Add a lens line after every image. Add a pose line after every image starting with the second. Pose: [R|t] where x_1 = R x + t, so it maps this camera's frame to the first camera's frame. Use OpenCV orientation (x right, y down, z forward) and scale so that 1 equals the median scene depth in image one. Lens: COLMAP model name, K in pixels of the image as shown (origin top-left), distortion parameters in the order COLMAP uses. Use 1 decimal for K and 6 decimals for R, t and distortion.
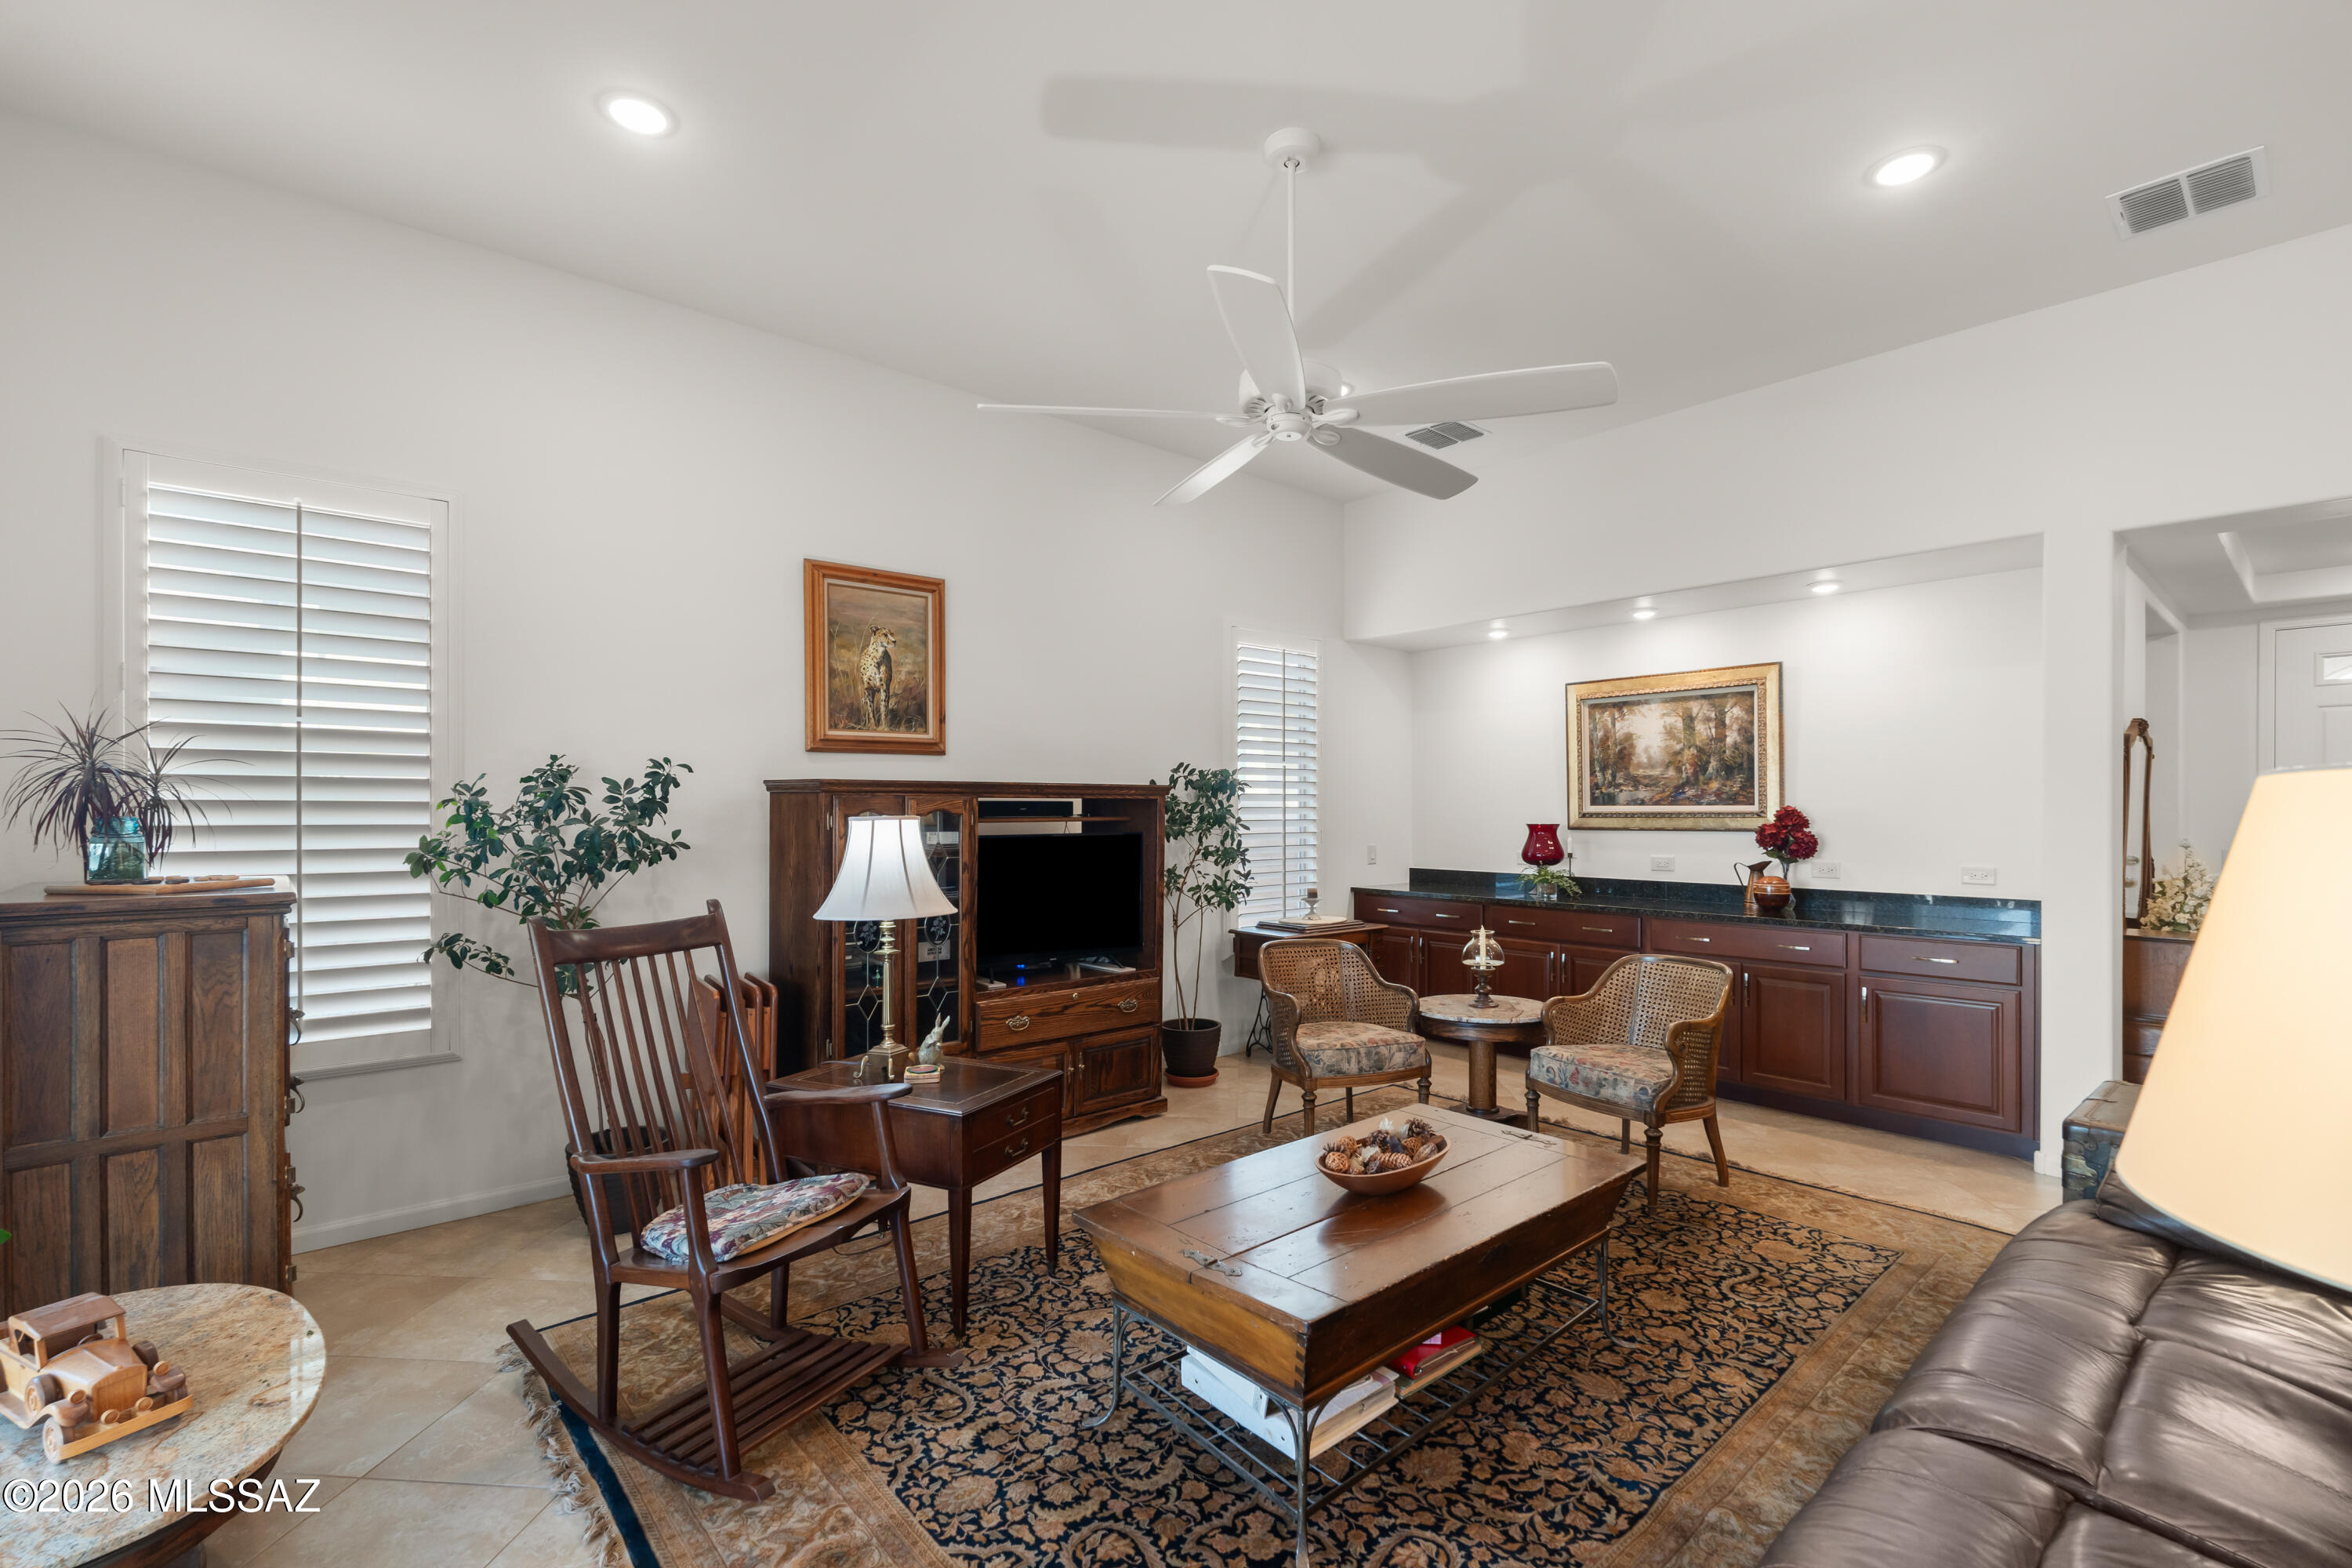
lens RADIAL K [[1043.7, 0, 1179.9], [0, 1043.7, 797.9], [0, 0, 1]] dist [-0.005382, 0.000618]
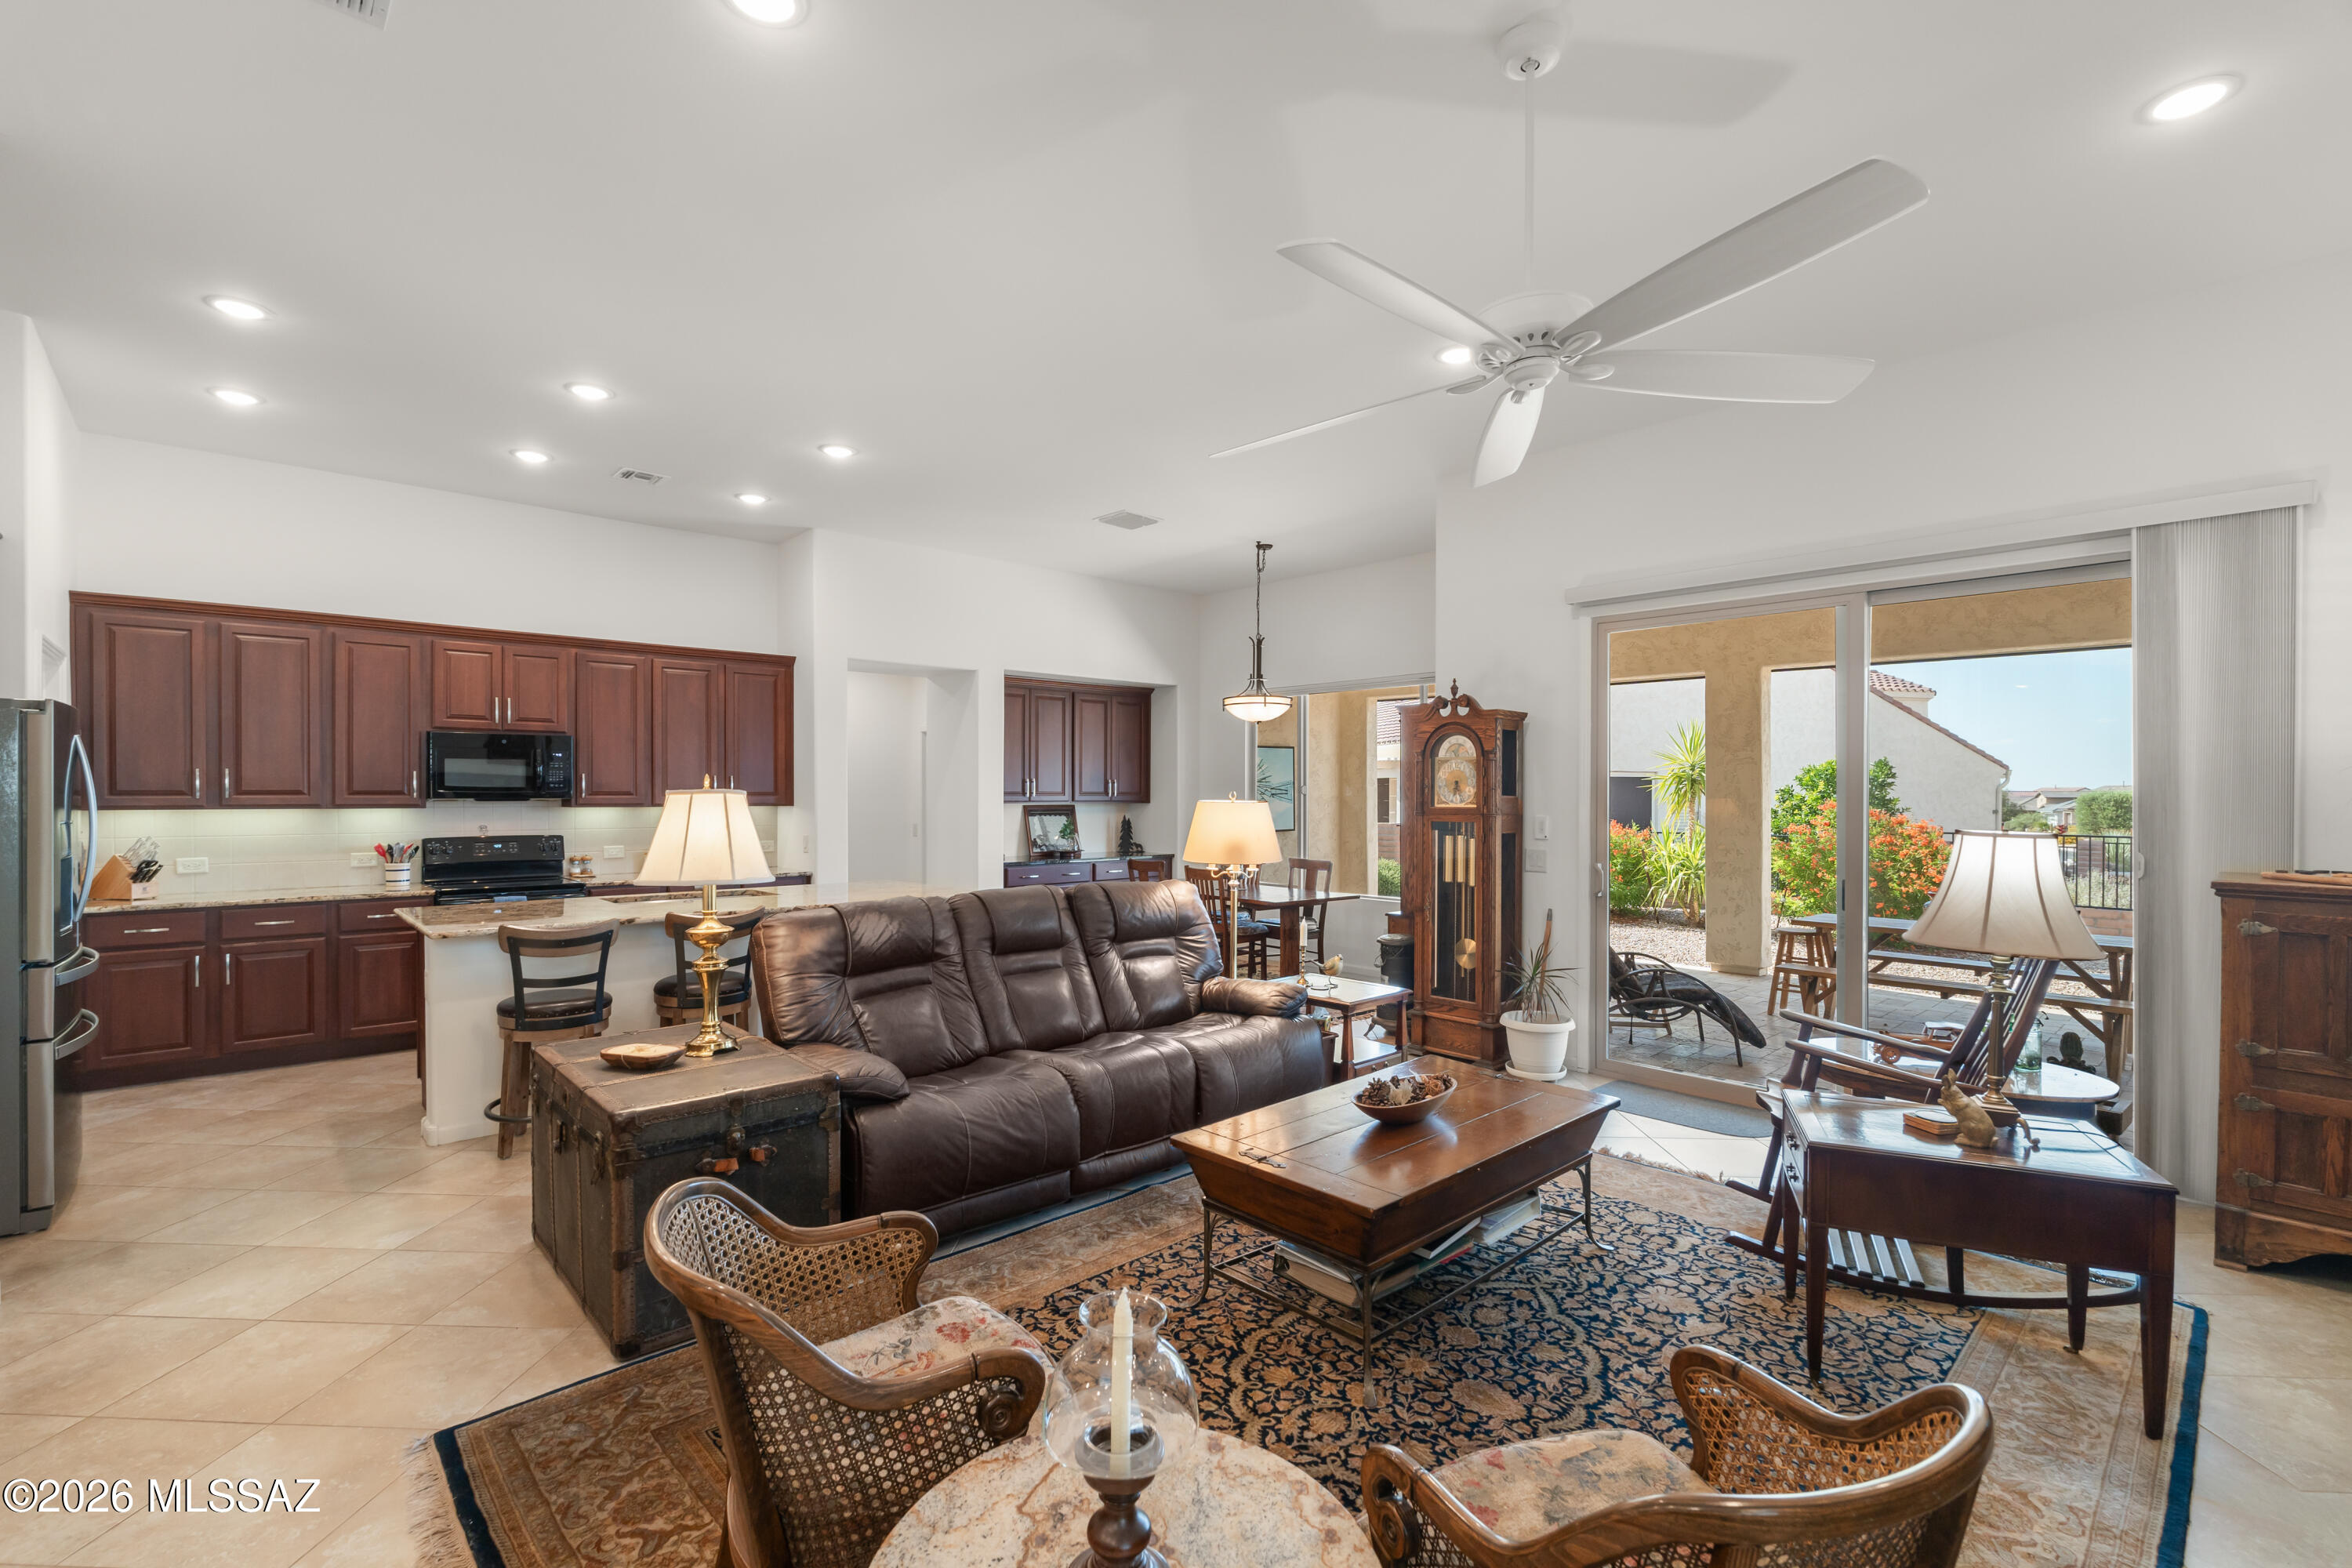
lens RADIAL K [[1043.7, 0, 1173.2], [0, 1043.7, 794.3], [0, 0, 1]] dist [-0.005382, 0.000618]
pose [[-0.999674, 0.003012, -0.025345, 0.400125], [0.003113, 0.999987, -0.003946, -0.008271], [0.025333, -0.004024, -0.999671, 1.789466]]
